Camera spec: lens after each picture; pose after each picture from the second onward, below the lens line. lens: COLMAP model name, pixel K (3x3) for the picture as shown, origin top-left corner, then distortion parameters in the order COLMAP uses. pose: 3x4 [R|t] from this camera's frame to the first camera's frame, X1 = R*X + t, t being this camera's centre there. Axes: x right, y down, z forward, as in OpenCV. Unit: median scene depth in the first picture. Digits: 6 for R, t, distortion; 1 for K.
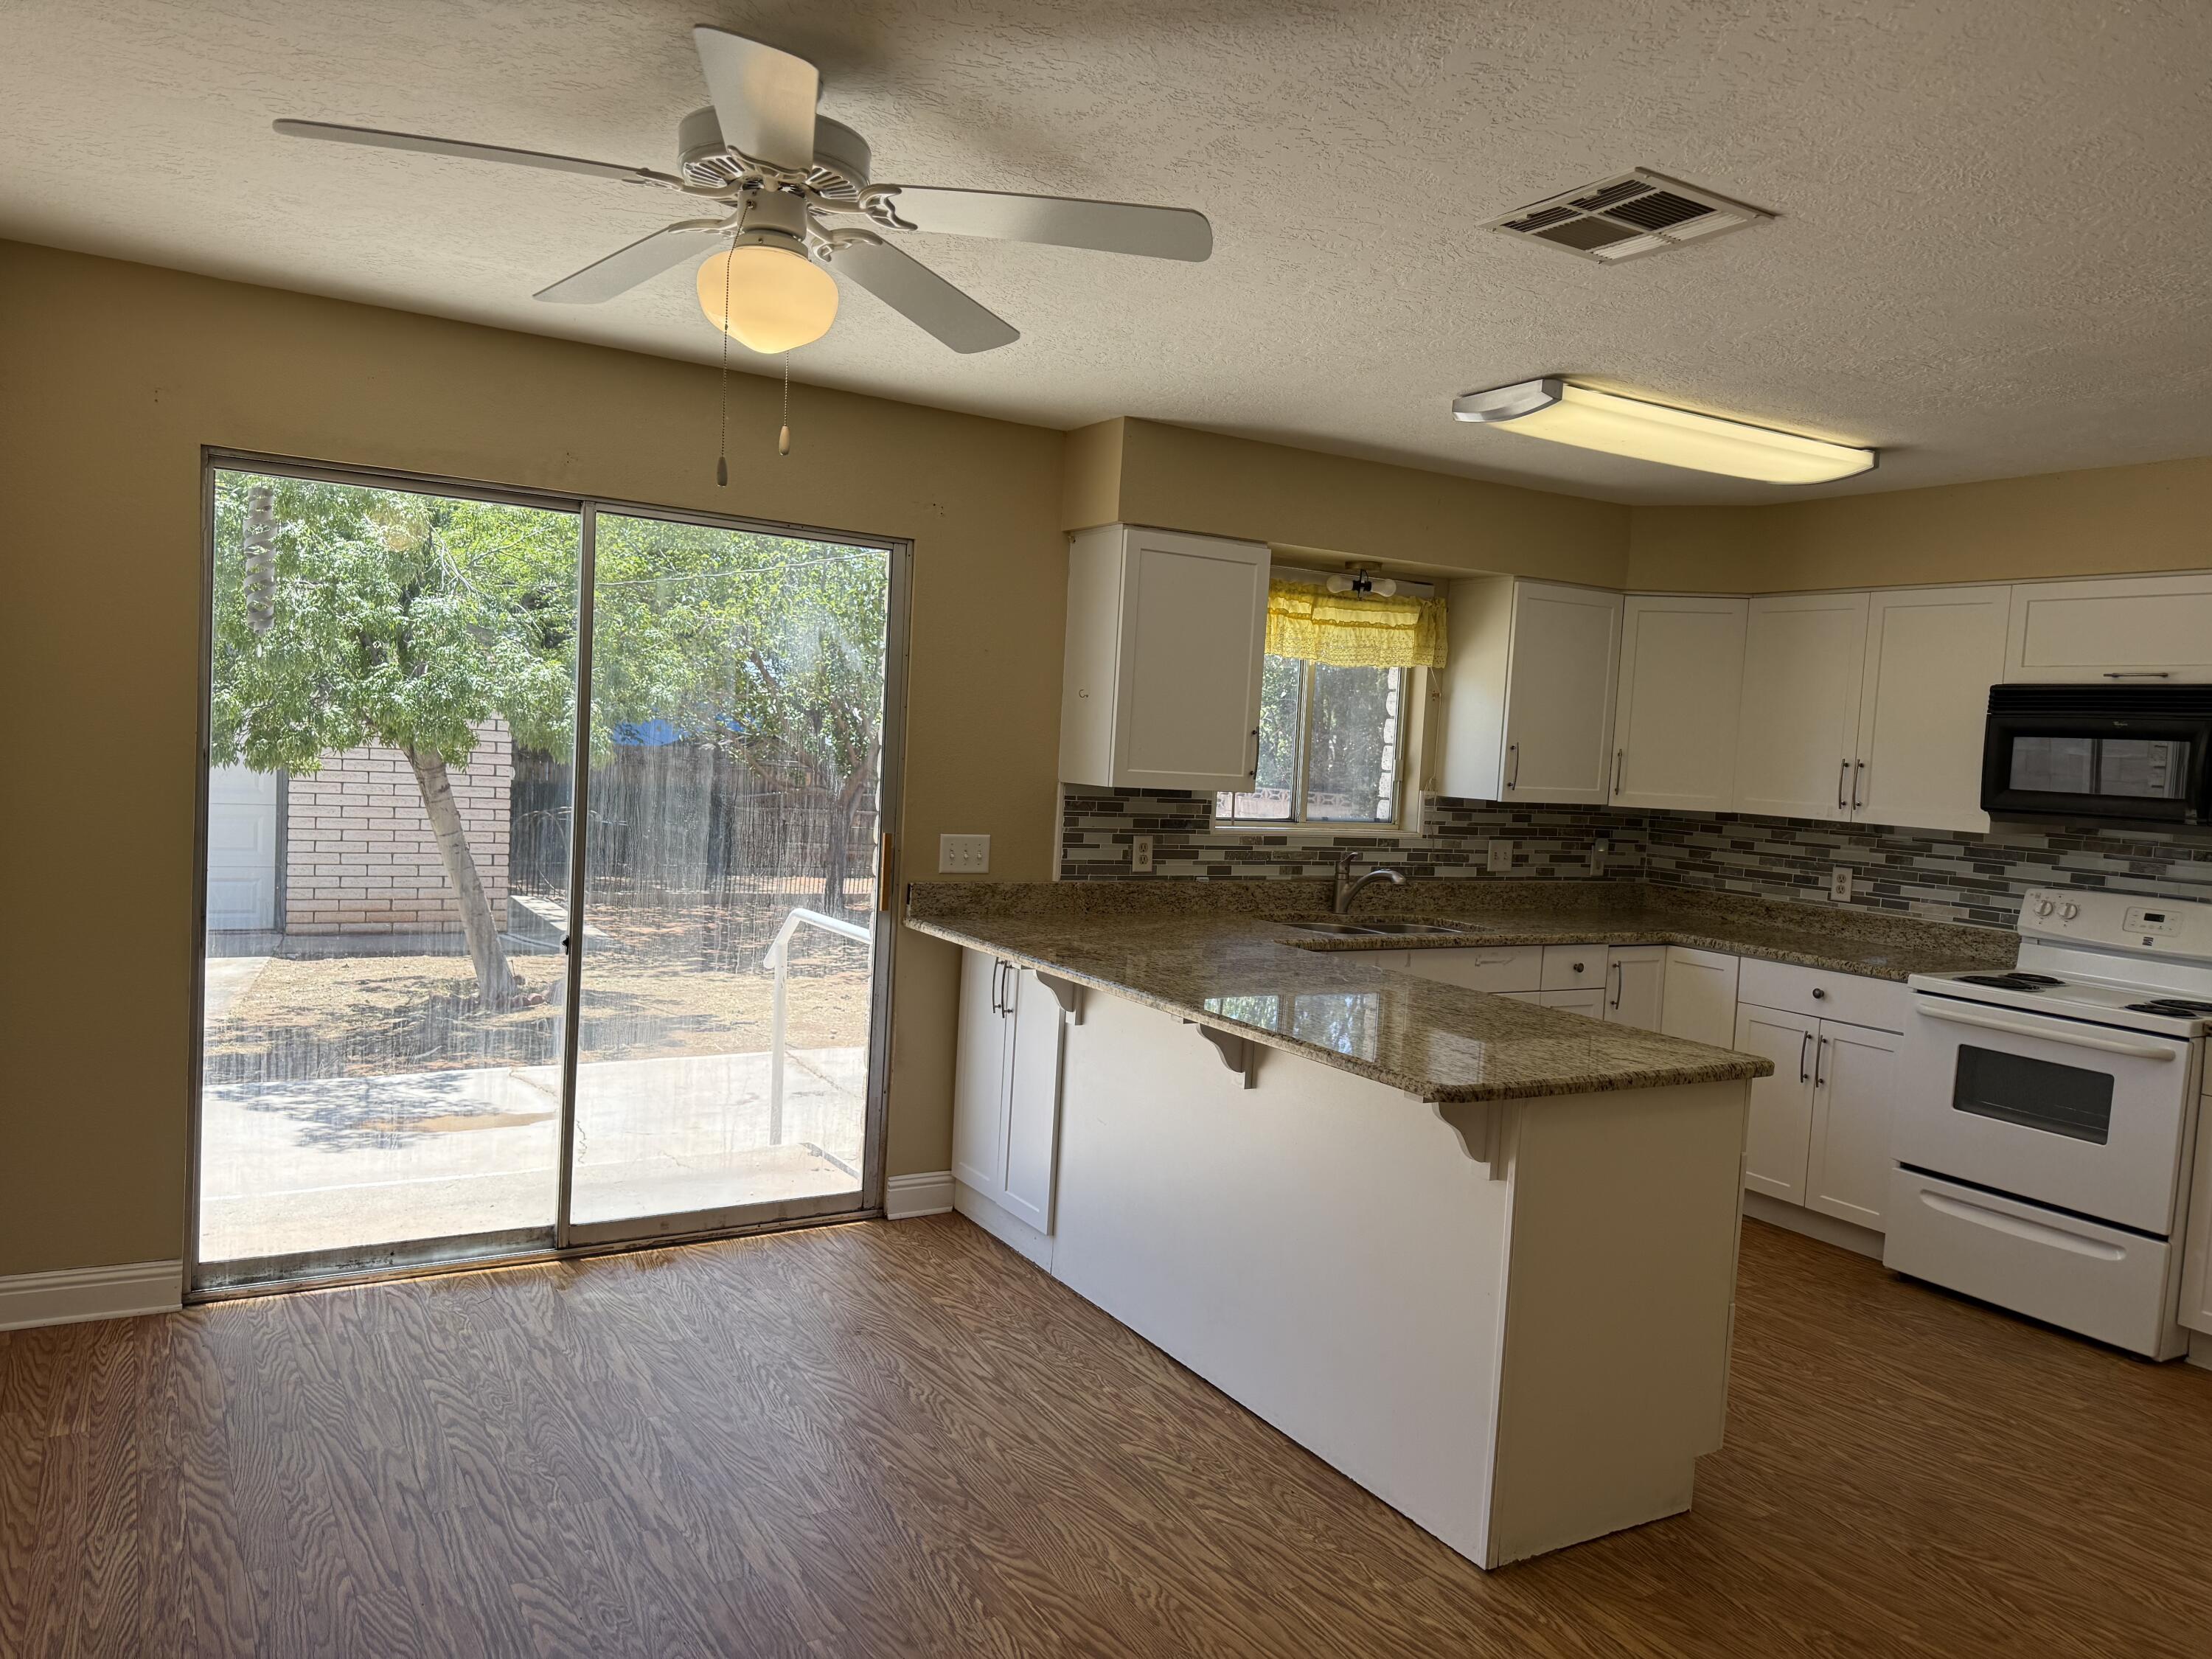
lens RADIAL K [[1546.9, 0, 1100.0], [0, 1546.9, 839.9], [0, 0, 1]] dist [0.109384, -0.152384]
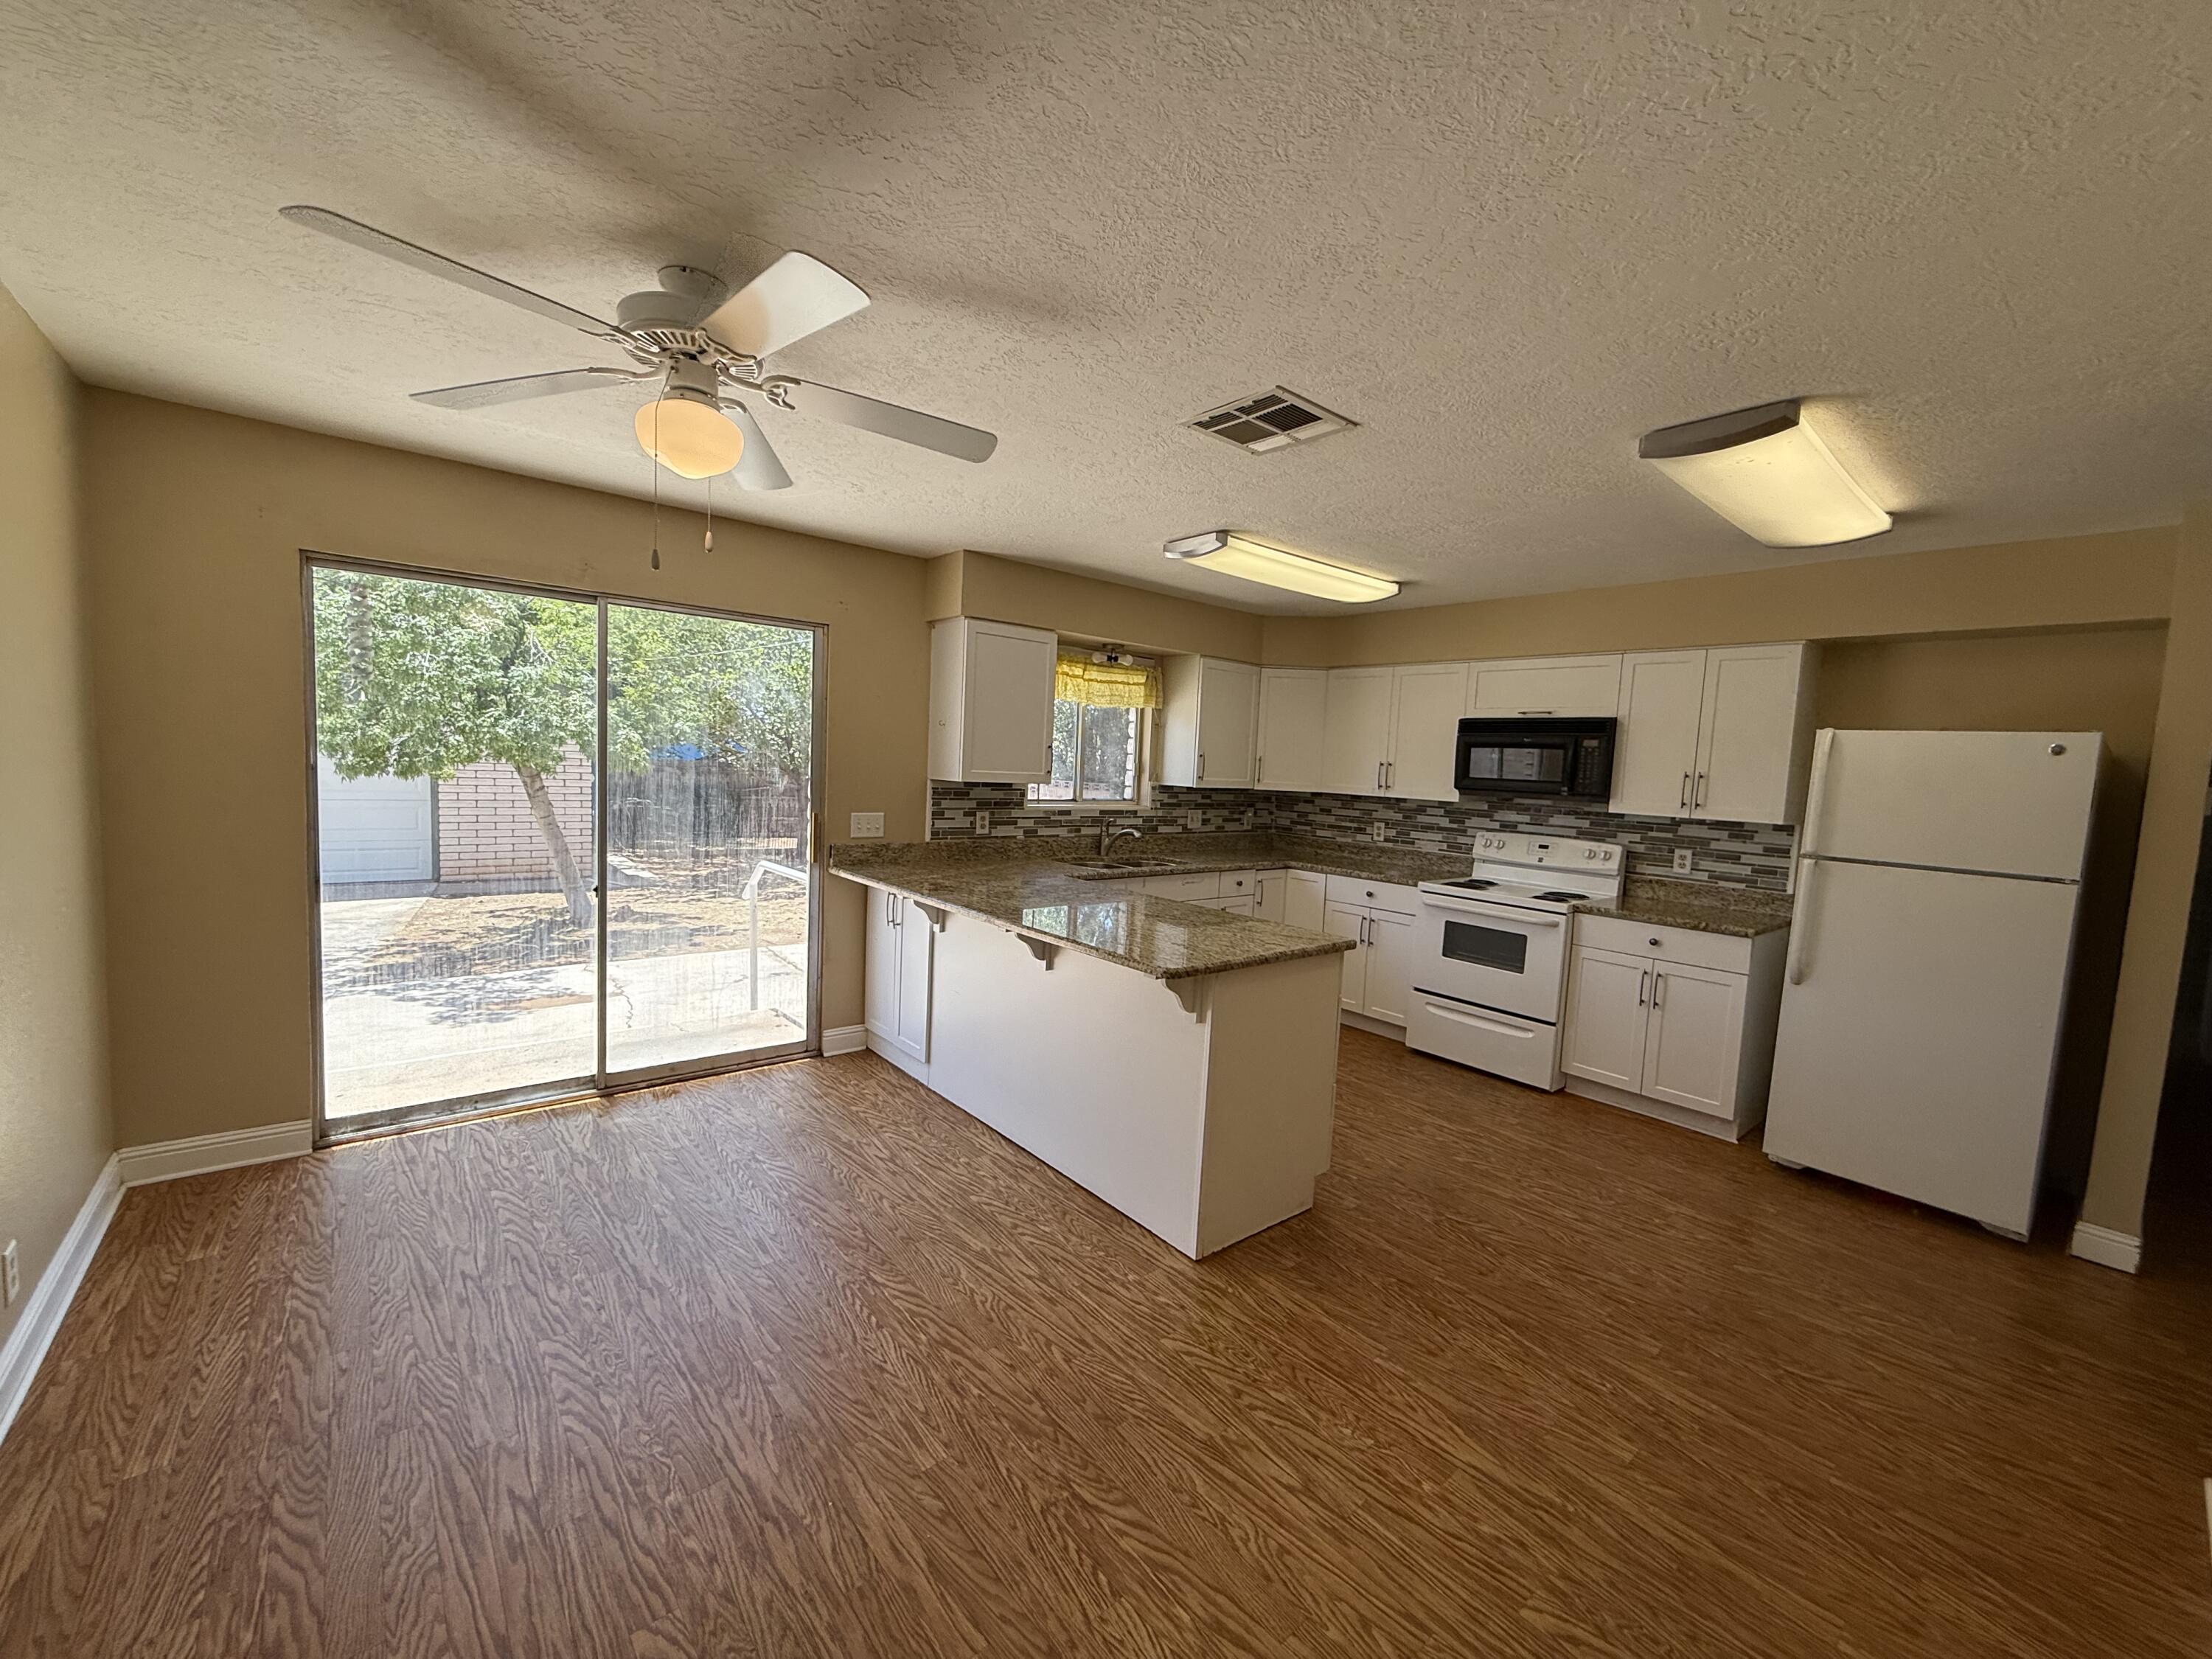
lens RADIAL K [[880.7, 0, 1103.6], [0, 880.7, 835.2], [0, 0, 1]] dist [0.001070, 0.000014]
pose [[0.988174, -0.021699, 0.151795, 0.013302], [0.017504, 0.999428, 0.028919, -0.002586], [-0.152336, -0.025920, 0.987989, 0.075150]]
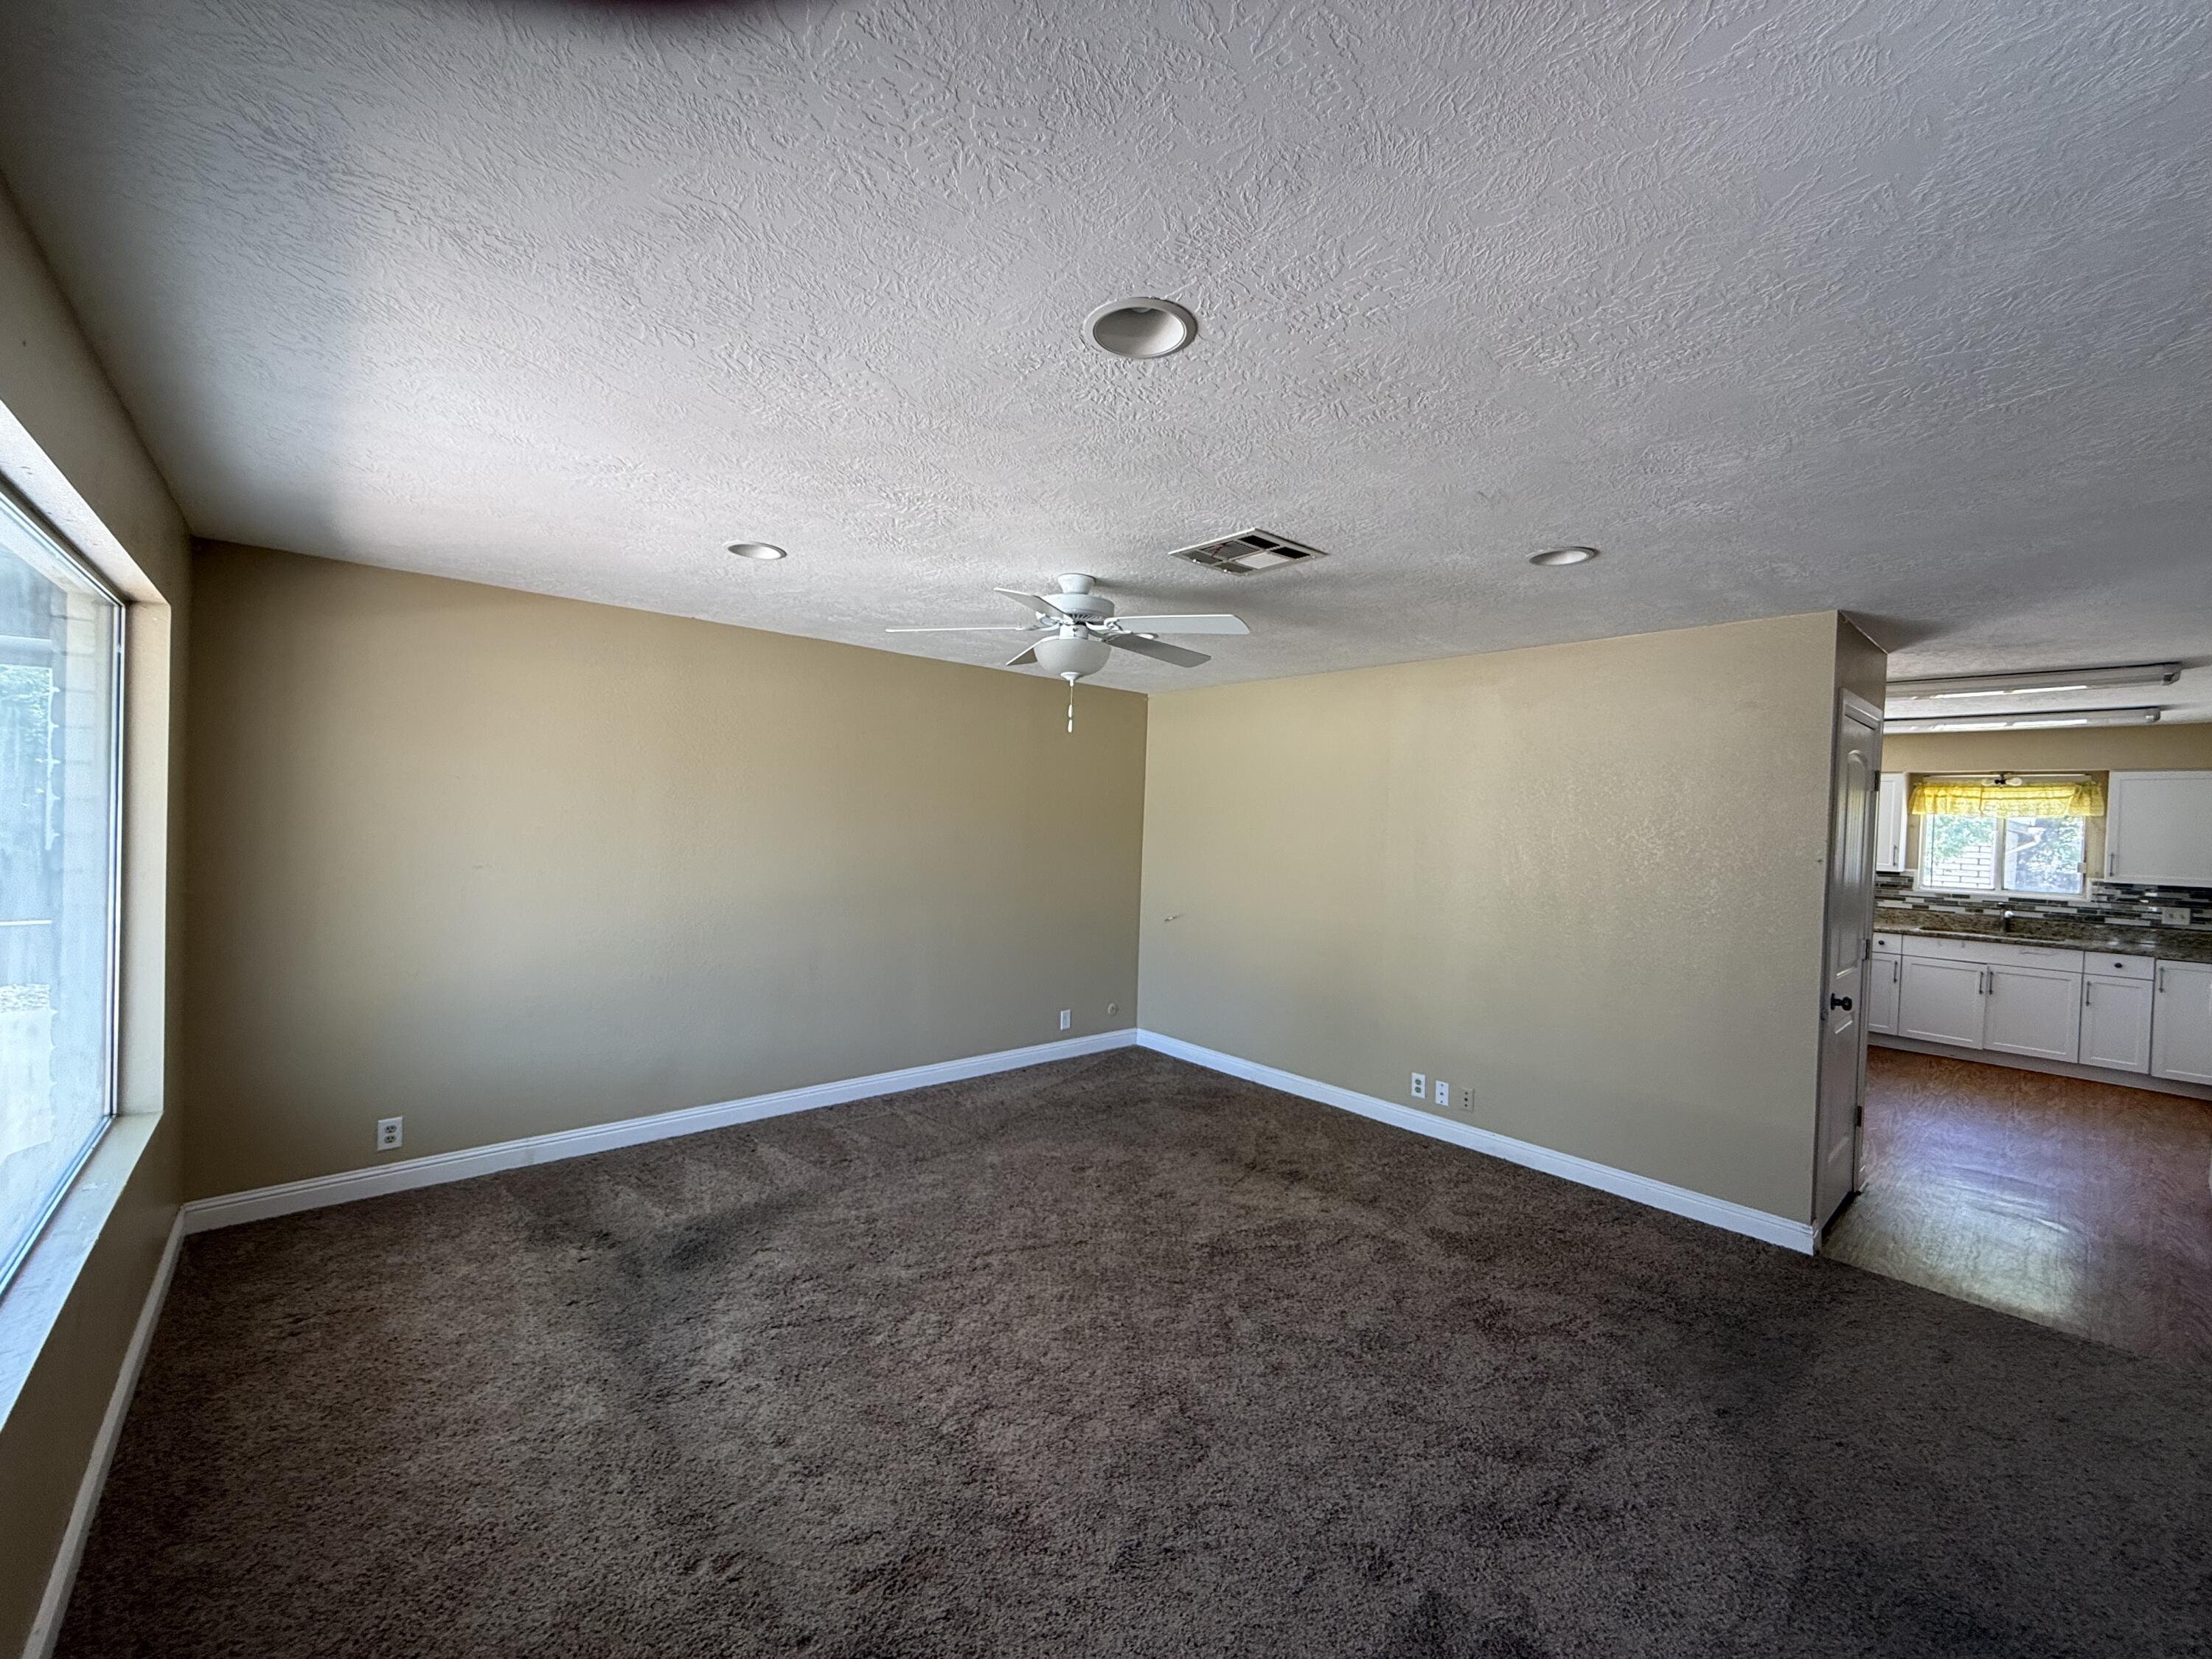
lens RADIAL K [[880.7, 0, 1103.6], [0, 880.7, 835.2], [0, 0, 1]] dist [0.001070, 0.000014]
pose [[0.177814, -0.029413, -0.983624, 1.294648], [-0.085144, 0.995345, -0.045155, 0.084949], [0.980374, 0.091779, 0.174482, -0.510257]]
